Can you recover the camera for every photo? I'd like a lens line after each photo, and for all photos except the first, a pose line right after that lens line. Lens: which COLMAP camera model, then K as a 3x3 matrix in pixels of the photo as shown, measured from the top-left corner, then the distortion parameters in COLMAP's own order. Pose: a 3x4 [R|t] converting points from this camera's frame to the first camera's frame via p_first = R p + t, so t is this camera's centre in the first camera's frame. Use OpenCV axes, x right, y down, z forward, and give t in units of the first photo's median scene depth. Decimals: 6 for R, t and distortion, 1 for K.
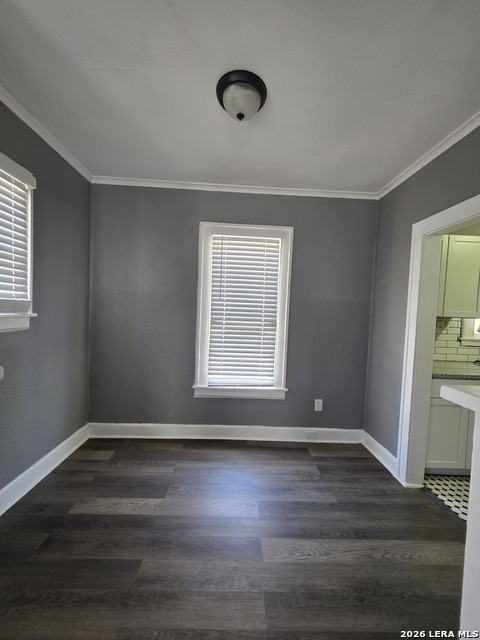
lens RADIAL K [[255.2, 0, 241.7], [0, 255.2, 321.4], [0, 0, 1]] dist [0.002478, -0.000051]
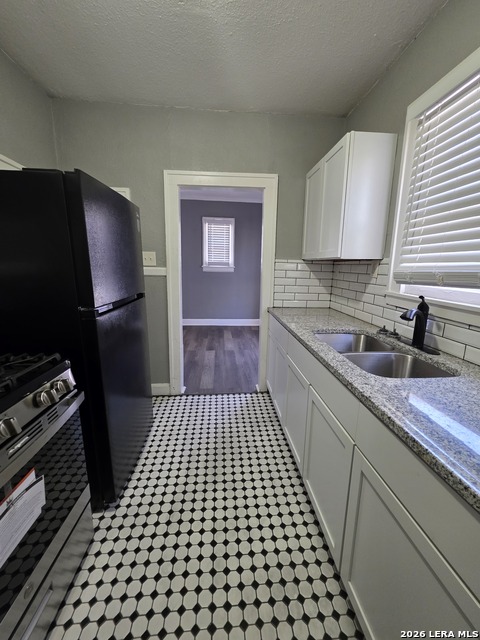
lens RADIAL K [[255.2, 0, 241.6], [0, 255.2, 316.7], [0, 0, 1]] dist [0.002478, -0.000051]
pose [[0.055019, 0.159792, -0.985616, 1.601218], [-0.058219, 0.985946, 0.156595, 0.052758], [0.996787, 0.048766, 0.063548, 0.669844]]
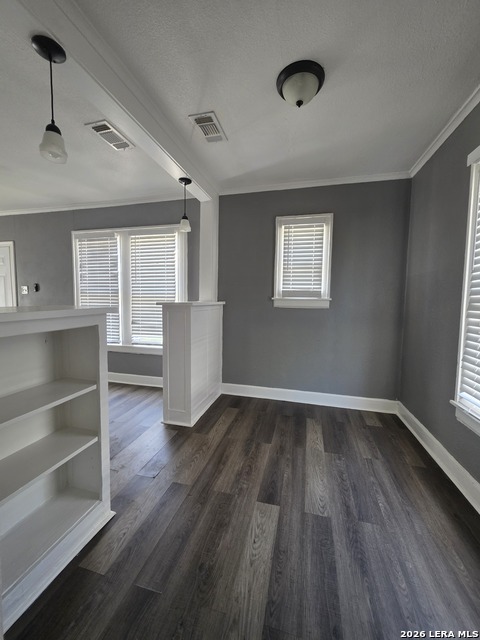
lens RADIAL K [[255.2, 0, 240.8], [0, 255.2, 318.1], [0, 0, 1]] dist [0.002478, -0.000051]
pose [[-0.281682, 0.027573, -0.959112, 0.660261], [-0.065754, 0.996682, 0.047964, 0.037916], [0.957252, 0.076576, -0.278934, 0.665045]]
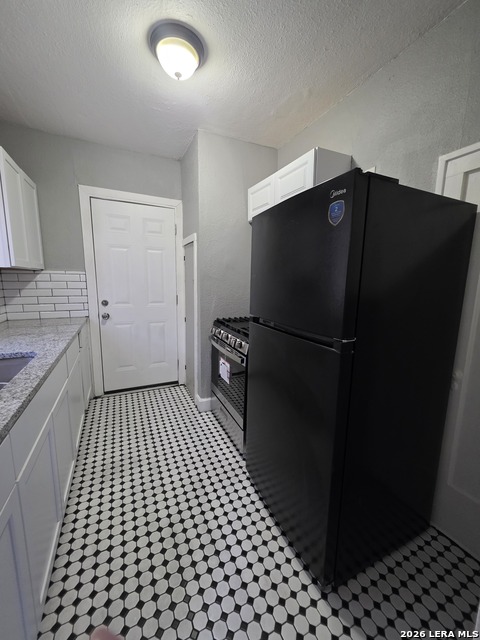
lens RADIAL K [[255.2, 0, 241.9], [0, 255.2, 319.6], [0, 0, 1]] dist [0.002478, -0.000051]
pose [[-0.402608, -0.189075, 0.895632, 0.556884], [0.006993, 0.977771, 0.209559, 0.005827], [-0.915346, 0.090634, -0.392336, 0.701436]]
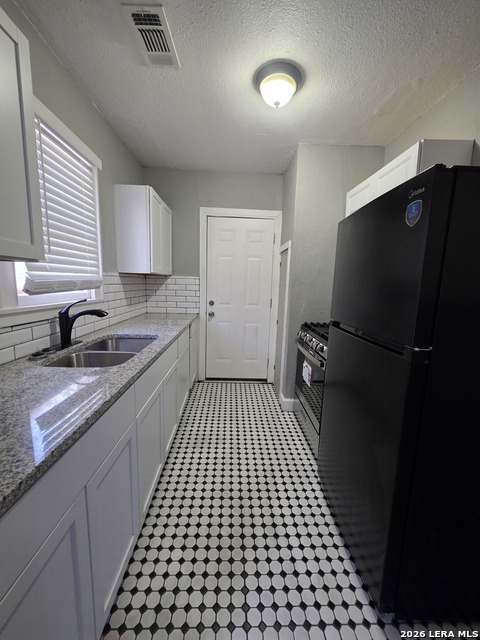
lens RADIAL K [[255.2, 0, 240.8], [0, 255.2, 319.7], [0, 0, 1]] dist [0.002478, -0.000051]
pose [[-0.005385, -0.181949, 0.983293, 0.491374], [0.013765, 0.983201, 0.182008, 0.009738], [-0.999891, 0.014515, -0.002790, 0.659601]]
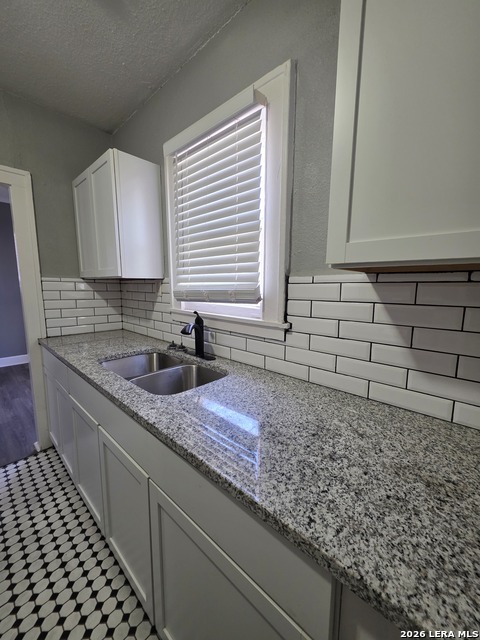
lens RADIAL K [[255.2, 0, 239.3], [0, 255.2, 318.8], [0, 0, 1]] dist [0.002478, -0.000051]
pose [[0.710142, 0.058582, -0.701617, 1.590097], [-0.011748, 0.997380, 0.071387, 0.045195], [0.703961, -0.042452, 0.708969, 0.715899]]
